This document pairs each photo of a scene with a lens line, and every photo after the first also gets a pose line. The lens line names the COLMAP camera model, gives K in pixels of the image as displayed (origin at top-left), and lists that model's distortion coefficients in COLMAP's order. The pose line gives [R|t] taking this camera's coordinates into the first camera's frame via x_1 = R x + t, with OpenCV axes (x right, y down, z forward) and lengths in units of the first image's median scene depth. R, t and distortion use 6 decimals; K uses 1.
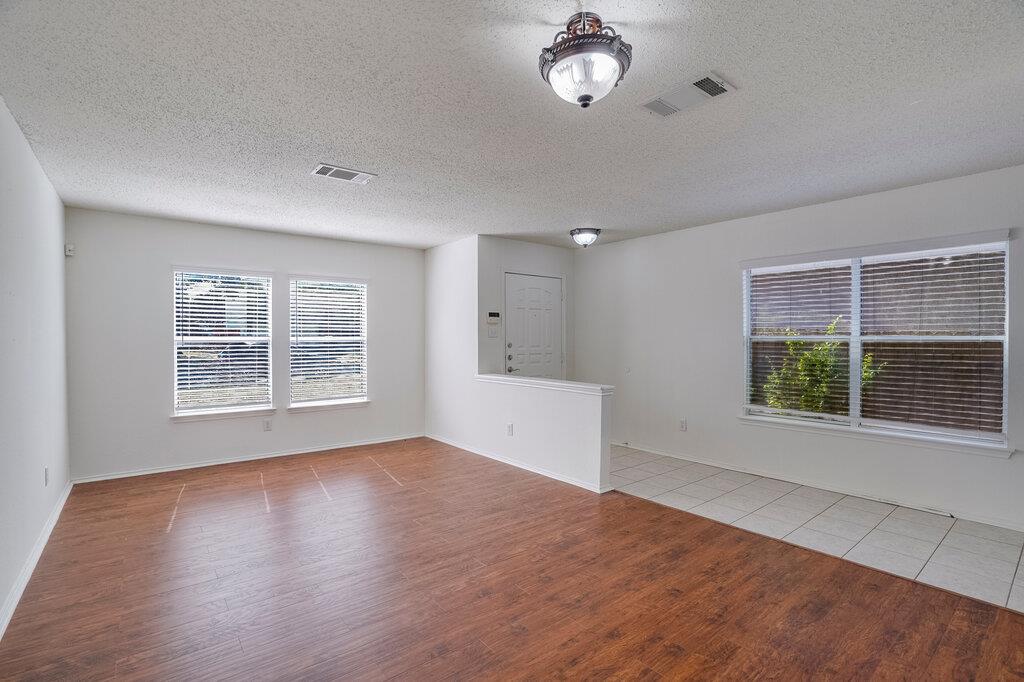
lens RADIAL K [[471.0, 0, 502.3], [0, 471.0, 344.8], [0, 0, 1]] dist [0.001512, 0.002134]
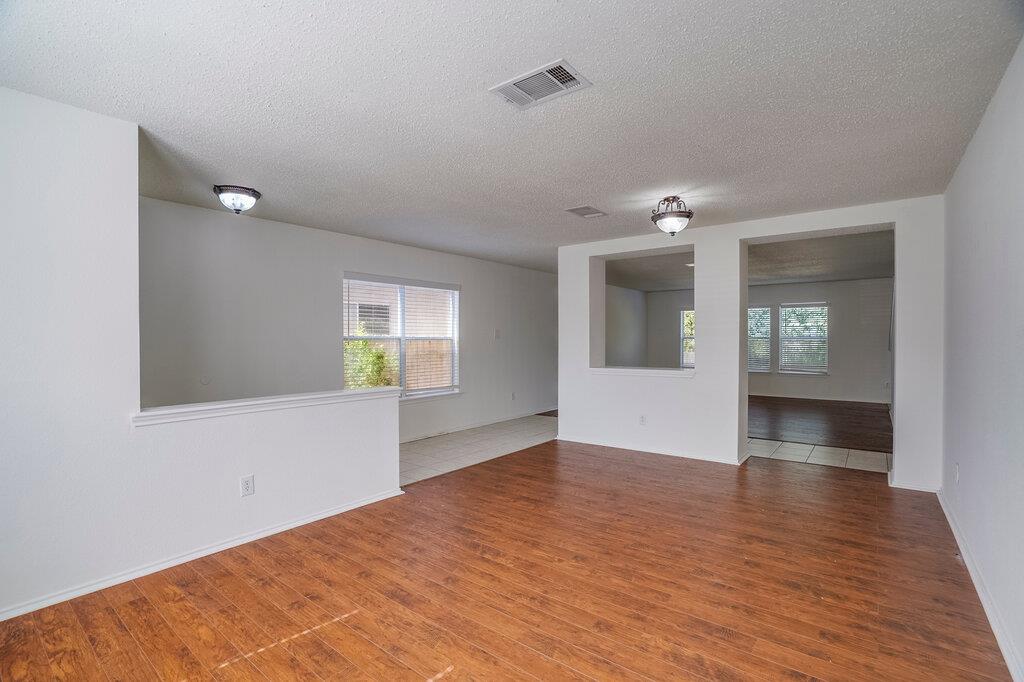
lens RADIAL K [[471.0, 0, 501.8], [0, 471.0, 340.9], [0, 0, 1]] dist [0.001512, 0.002134]
pose [[-0.231115, 0.005389, 0.972912, -0.932436], [0.002621, 0.999984, -0.004917, -0.008257], [-0.972923, 0.001414, -0.231125, 1.155141]]
